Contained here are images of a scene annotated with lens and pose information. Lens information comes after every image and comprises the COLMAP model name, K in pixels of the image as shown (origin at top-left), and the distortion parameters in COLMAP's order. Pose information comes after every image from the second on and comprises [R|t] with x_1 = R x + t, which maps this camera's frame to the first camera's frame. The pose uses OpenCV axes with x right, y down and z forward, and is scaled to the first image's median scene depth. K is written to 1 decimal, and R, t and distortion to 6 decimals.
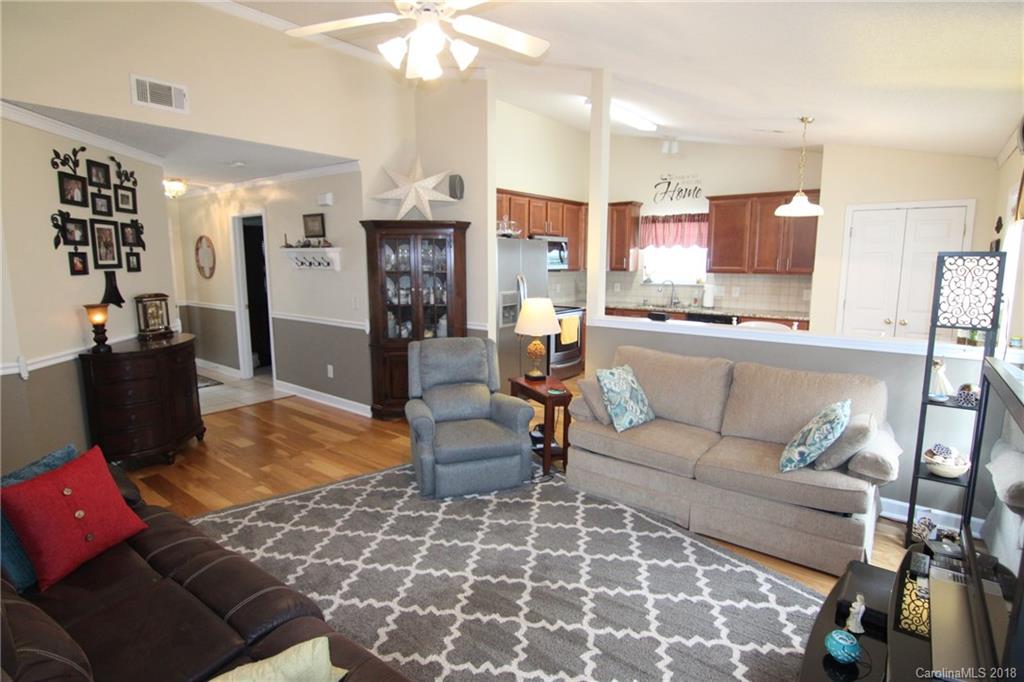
lens RADIAL K [[527.5, 0, 514.2], [0, 527.5, 336.0], [0, 0, 1]] dist [-0.001570, -0.011790]
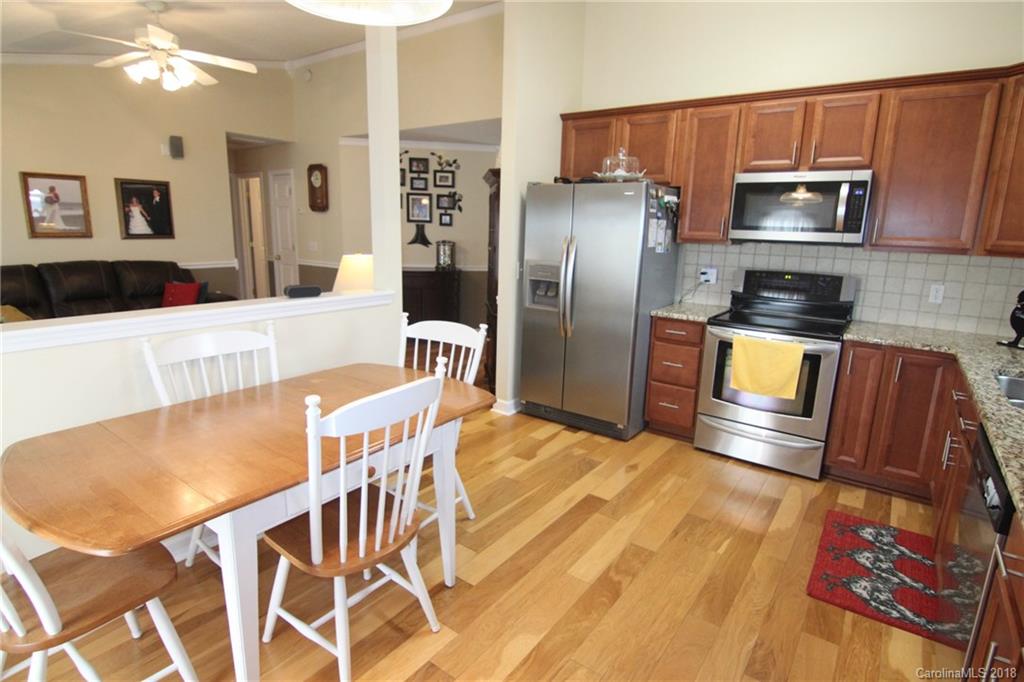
lens RADIAL K [[527.5, 0, 514.2], [0, 527.5, 338.1], [0, 0, 1]] dist [-0.001570, -0.011790]
pose [[0.024373, 0.205525, -0.978348, 0.624074], [-0.172174, 0.964879, 0.198406, -0.103813], [0.984765, 0.163610, 0.058904, 0.823916]]
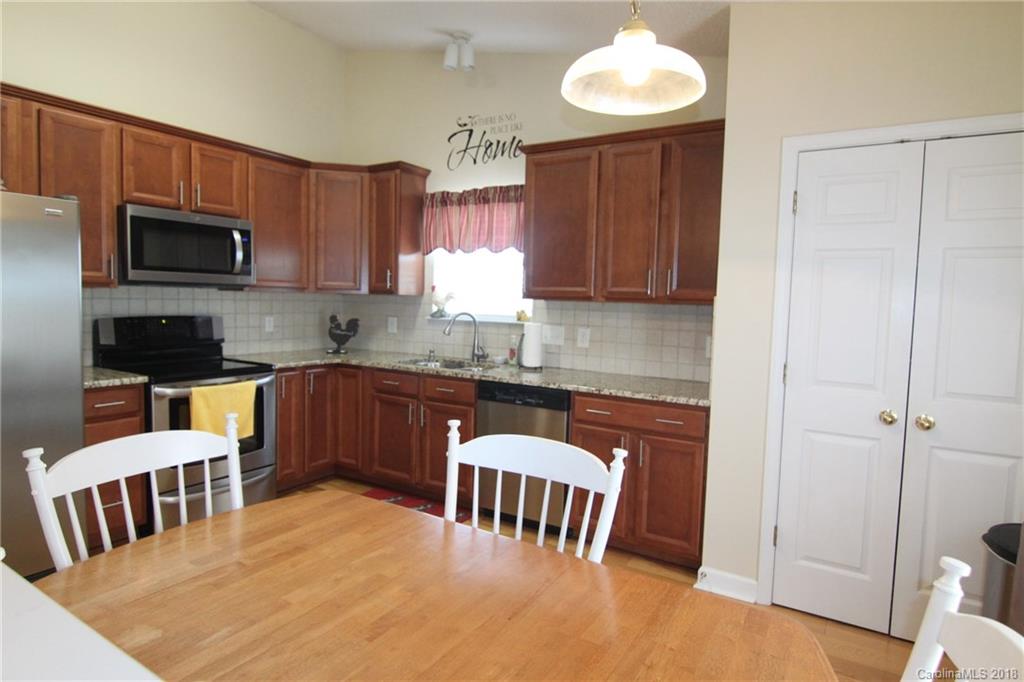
lens RADIAL K [[578.4, 0, 510.6], [0, 578.4, 335.0], [0, 0, 1]] dist [0.008059, -0.004500]
pose [[0.994726, 0.018475, 0.100895, 0.334554], [-0.010370, 0.996719, -0.080277, -0.046641], [-0.102047, 0.078807, 0.991653, 0.517423]]
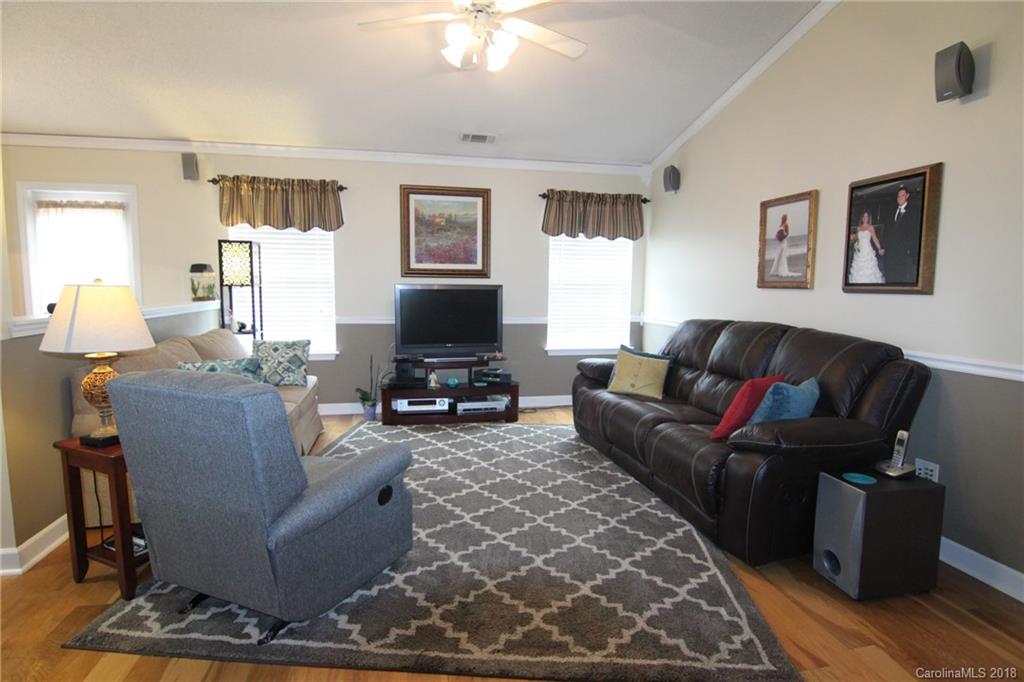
lens RADIAL K [[527.5, 0, 515.2], [0, 527.5, 332.9], [0, 0, 1]] dist [-0.001570, -0.011790]
pose [[-0.758773, -0.071340, 0.647437, -0.397364], [0.083235, 0.975215, 0.205006, -0.063194], [-0.646015, 0.209443, -0.734028, 0.756225]]
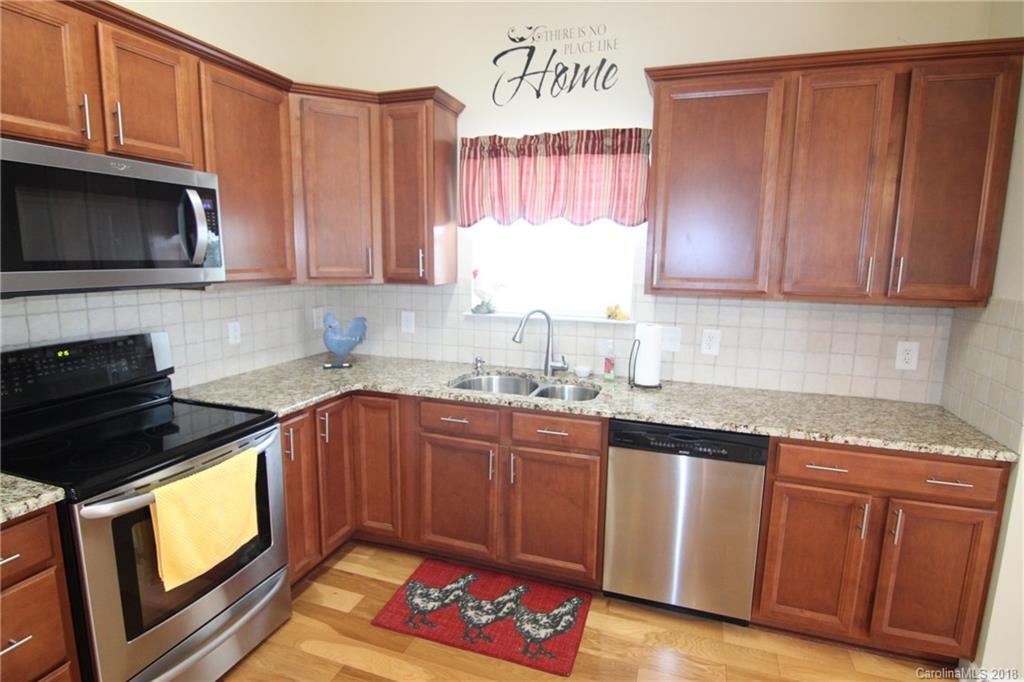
lens RADIAL K [[527.5, 0, 511.8], [0, 527.5, 335.7], [0, 0, 1]] dist [-0.001570, -0.011790]
pose [[0.947225, -0.035838, 0.318559, 0.185255], [0.032839, 0.999351, 0.014783, -0.111976], [-0.318883, -0.003542, 0.947788, 0.778282]]
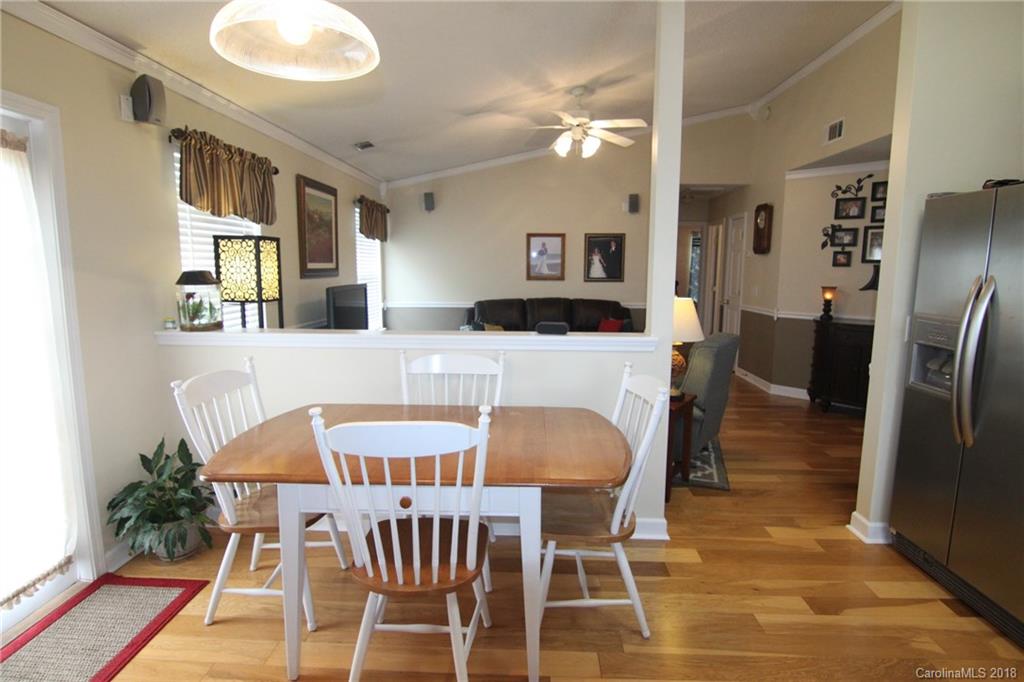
lens RADIAL K [[527.5, 0, 512.8], [0, 527.5, 336.9], [0, 0, 1]] dist [-0.001570, -0.011790]
pose [[-0.813683, 0.072228, -0.576804, 0.472607], [-0.091621, 0.963914, 0.249950, -0.126969], [0.574043, 0.256228, -0.777703, 1.004804]]
